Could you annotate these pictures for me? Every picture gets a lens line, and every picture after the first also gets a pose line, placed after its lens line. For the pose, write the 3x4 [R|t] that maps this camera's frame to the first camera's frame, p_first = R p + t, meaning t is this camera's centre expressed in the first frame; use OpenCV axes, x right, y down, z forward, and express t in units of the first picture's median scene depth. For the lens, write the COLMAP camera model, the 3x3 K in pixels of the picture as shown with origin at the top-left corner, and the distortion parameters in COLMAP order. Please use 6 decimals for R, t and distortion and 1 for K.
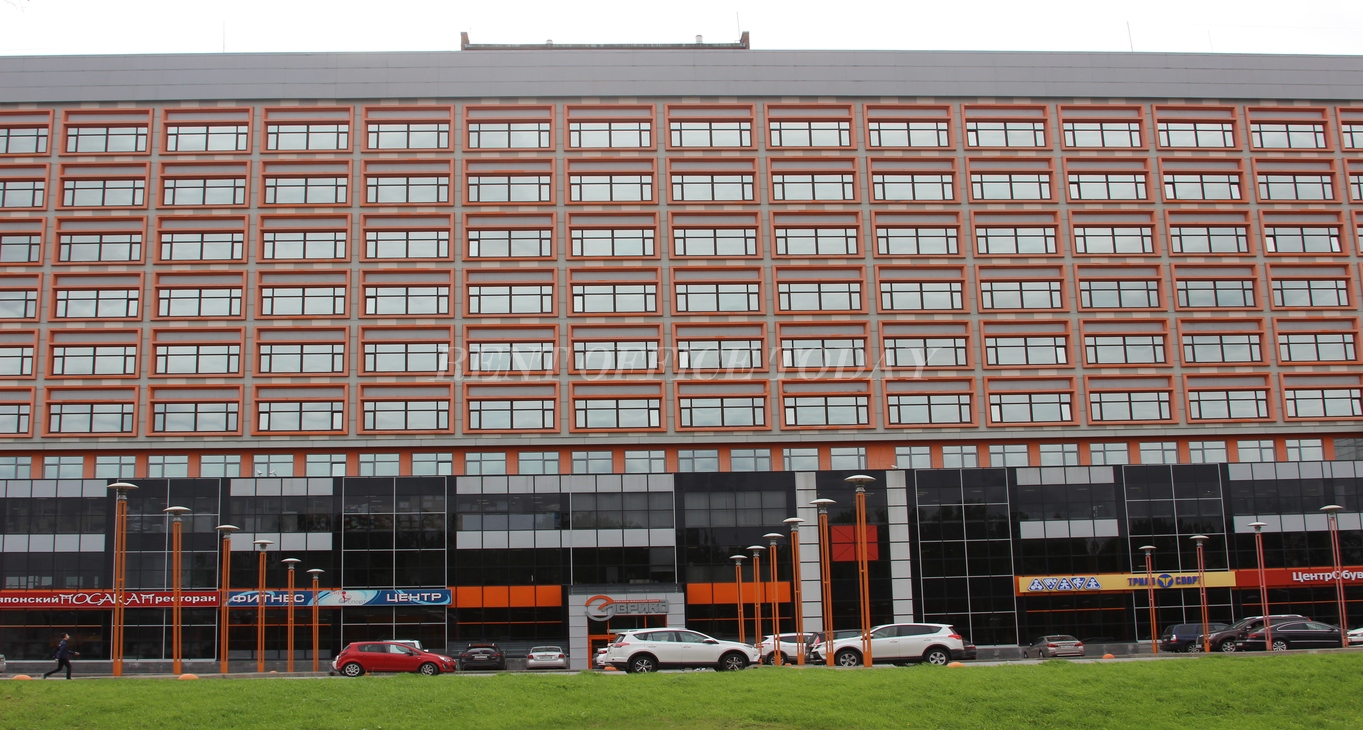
lens RADIAL K [[1712.6, 0, 658.7], [0, 1712.6, 365.5], [0, 0, 1]] dist [-0.170880, 0.123487]
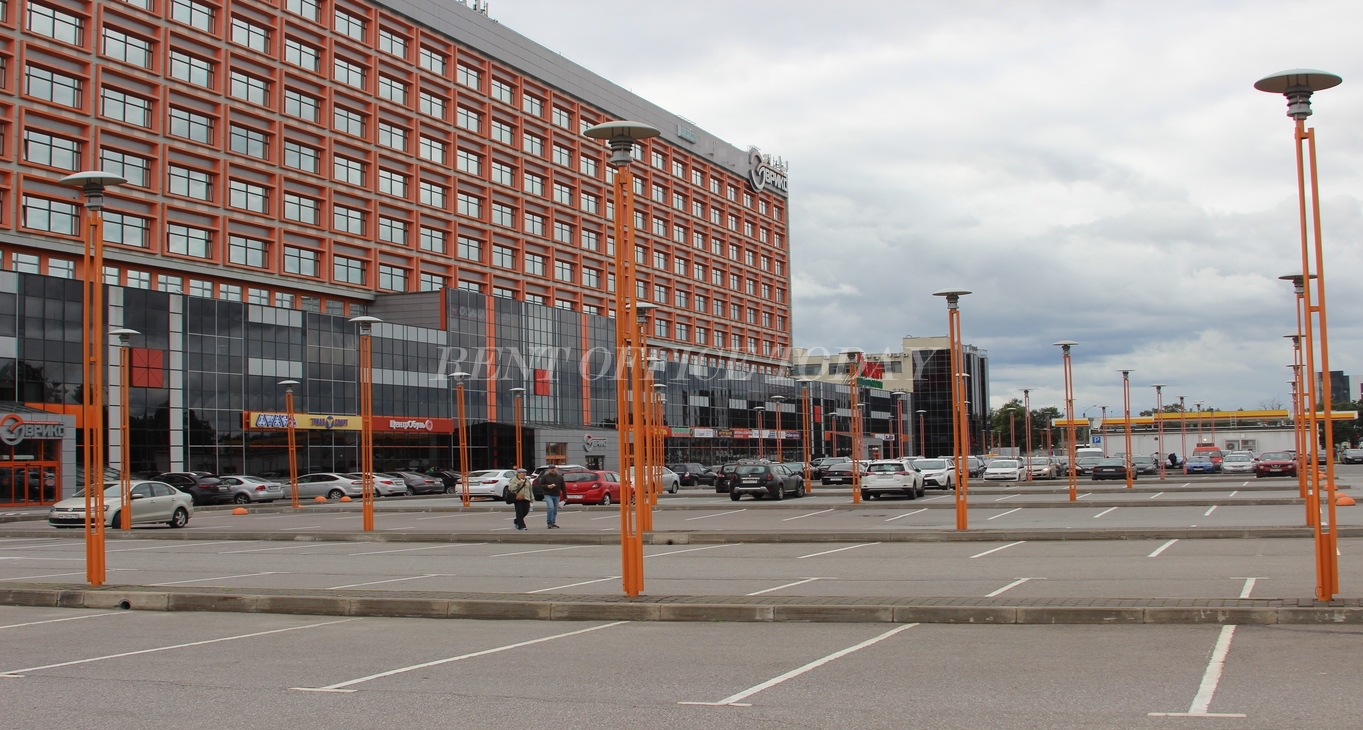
lens RADIAL K [[1712.6, 0, 658.7], [0, 1712.6, 365.5], [0, 0, 1]] dist [-0.170880, 0.123487]
pose [[0.395405, 0.067582, 0.916017, -0.633800], [-0.194105, 0.980914, 0.011417, 0.036737], [-0.897763, -0.182318, 0.400977, 0.364675]]
